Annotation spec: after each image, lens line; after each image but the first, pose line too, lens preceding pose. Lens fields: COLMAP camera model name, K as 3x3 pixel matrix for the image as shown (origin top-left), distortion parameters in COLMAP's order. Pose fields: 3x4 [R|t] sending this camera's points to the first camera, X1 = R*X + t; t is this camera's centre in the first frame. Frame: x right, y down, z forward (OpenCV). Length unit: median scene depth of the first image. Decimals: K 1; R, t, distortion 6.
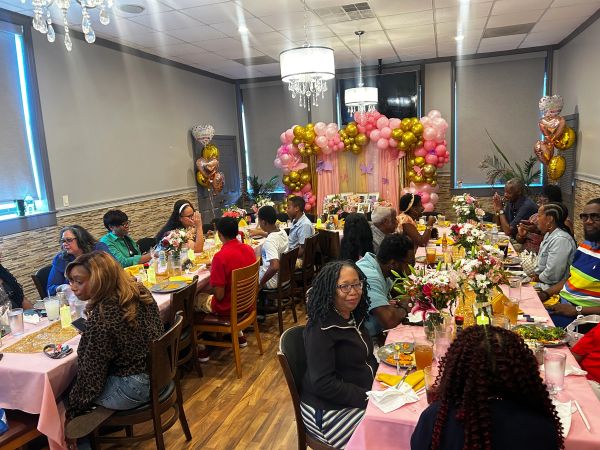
lens RADIAL K [[458.1, 0, 298.8], [0, 458.1, 230.8], [0, 0, 1]] dist [0.044176, -0.005722]
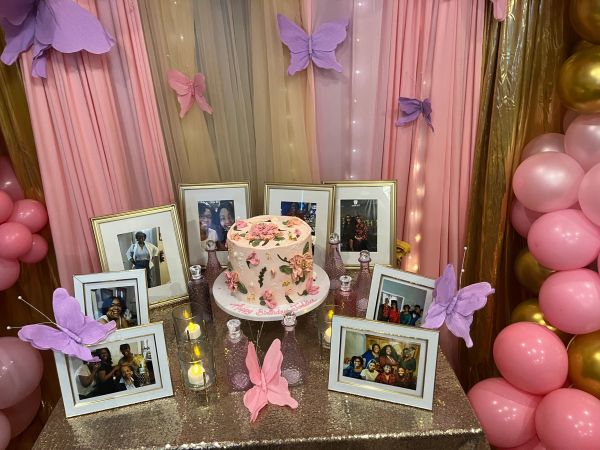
lens RADIAL K [[464.6, 0, 295.3], [0, 464.6, 229.8], [0, 0, 1]] dist [0.022734, -0.017080]
pose [[0.938983, -0.130811, 0.318118, 0.078690], [0.054264, 0.969616, 0.238538, -0.113896], [-0.339656, -0.206721, 0.917551, 0.860199]]
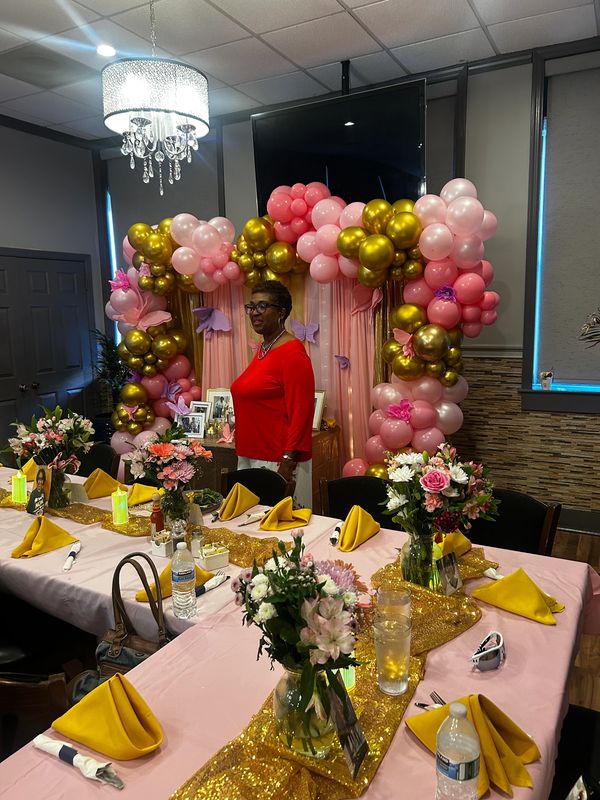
lens RADIAL K [[610.9, 0, 300.3], [0, 610.9, 402.0], [0, 0, 1]] dist [0.044176, -0.005722]
pose [[0.982509, 0.060646, -0.176065, 0.255847], [-0.063027, 0.997980, -0.007960, -0.069746], [0.175227, 0.018918, 0.984346, 0.479299]]
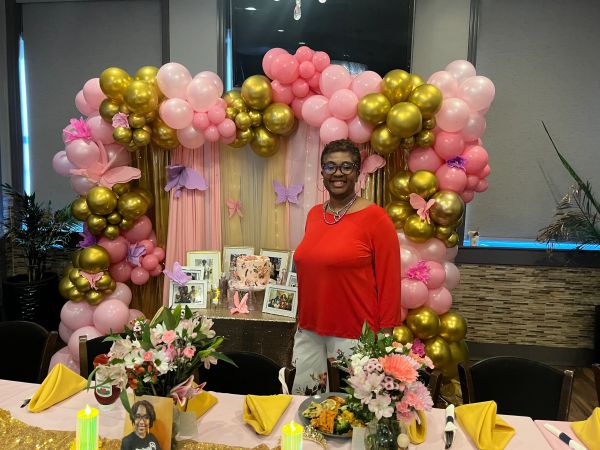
lens RADIAL K [[464.6, 0, 297.9], [0, 464.6, 224.0], [0, 0, 1]] dist [0.022734, -0.017080]
pose [[0.976684, 0.050836, 0.208576, 0.072796], [-0.036906, 0.996854, -0.070142, -0.080353], [-0.211485, 0.060809, 0.975488, 0.611022]]
